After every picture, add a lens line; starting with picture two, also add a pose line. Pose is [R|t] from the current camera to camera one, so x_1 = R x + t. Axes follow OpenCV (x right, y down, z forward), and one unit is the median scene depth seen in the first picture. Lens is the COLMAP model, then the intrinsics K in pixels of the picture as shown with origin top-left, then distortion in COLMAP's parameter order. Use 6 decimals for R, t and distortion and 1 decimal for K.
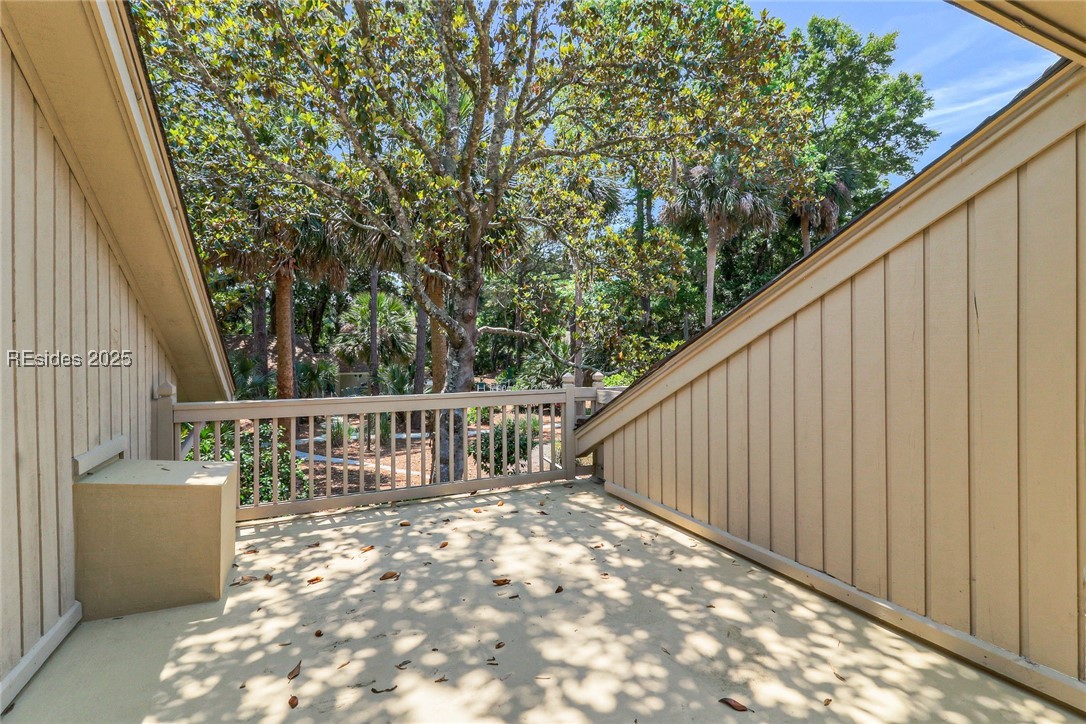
lens RADIAL K [[508.0, 0, 550.5], [0, 508.0, 347.3], [0, 0, 1]] dist [0.013749, -0.009027]
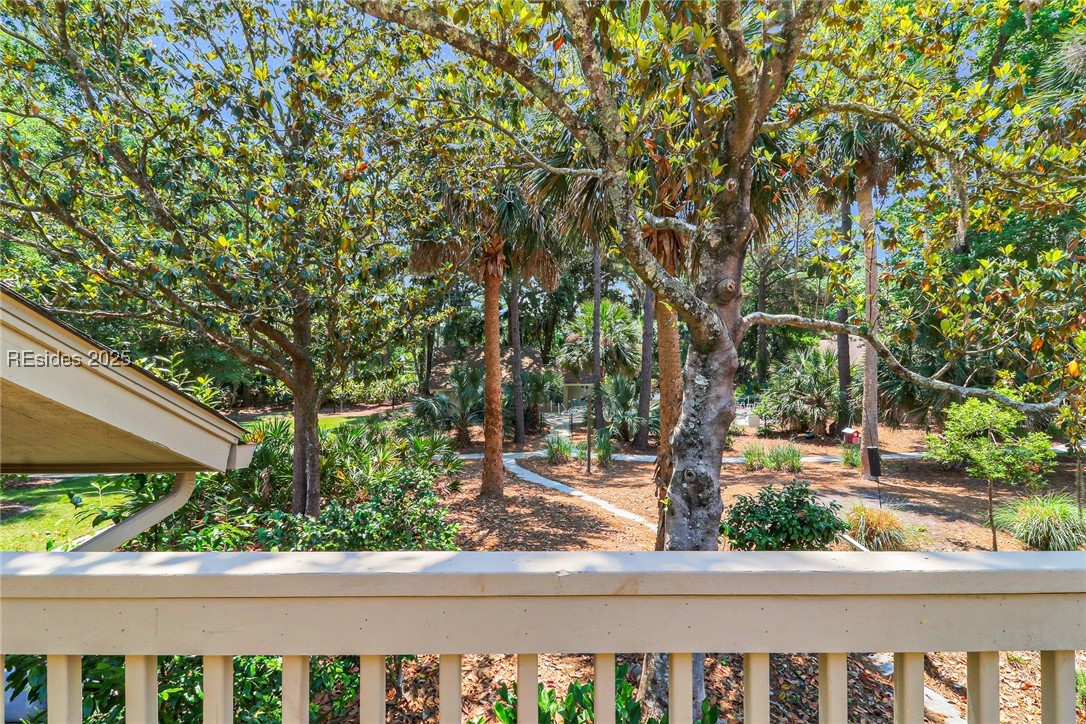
lens RADIAL K [[508.0, 0, 543.7], [0, 508.0, 361.4], [0, 0, 1]] dist [0.013749, -0.009027]
pose [[0.898886, 0.003815, -0.438166, -0.029912], [-0.001996, 0.999987, 0.004613, 0.002883], [0.438178, -0.003272, 0.898882, 0.130206]]
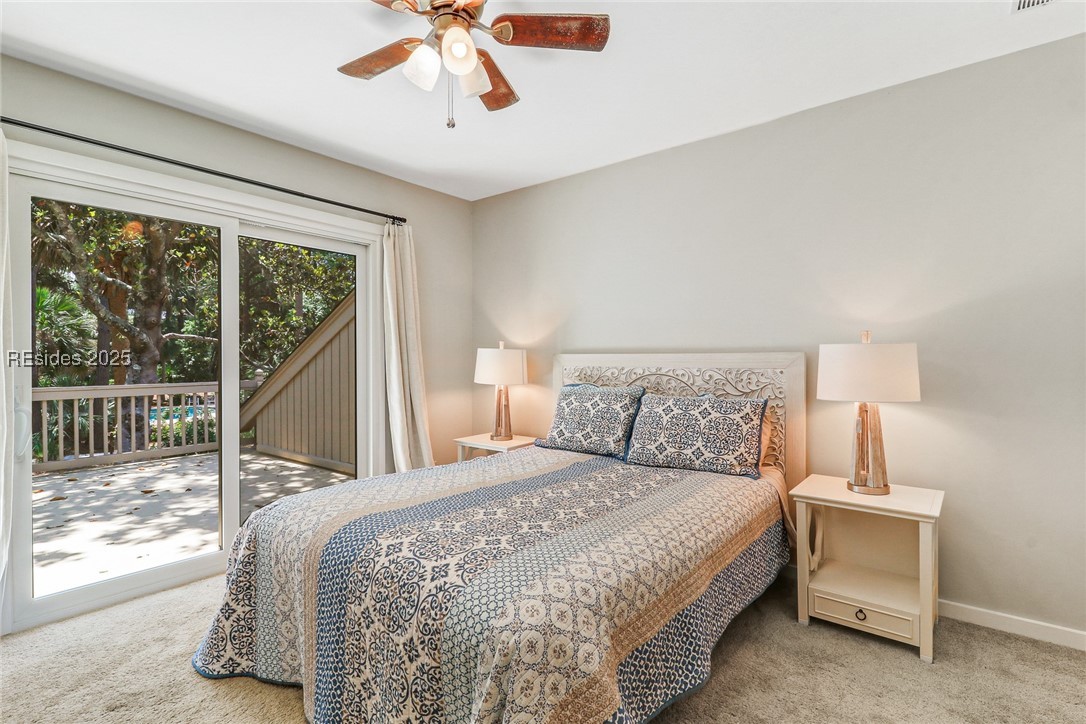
lens RADIAL K [[508.0, 0, 543.9], [0, 508.0, 360.4], [0, 0, 1]] dist [0.013749, -0.009027]
pose [[0.897867, -0.005394, 0.440233, 0.033984], [0.001409, 0.999955, 0.009379, 0.002642], [-0.440264, -0.007800, 0.897834, -0.107682]]
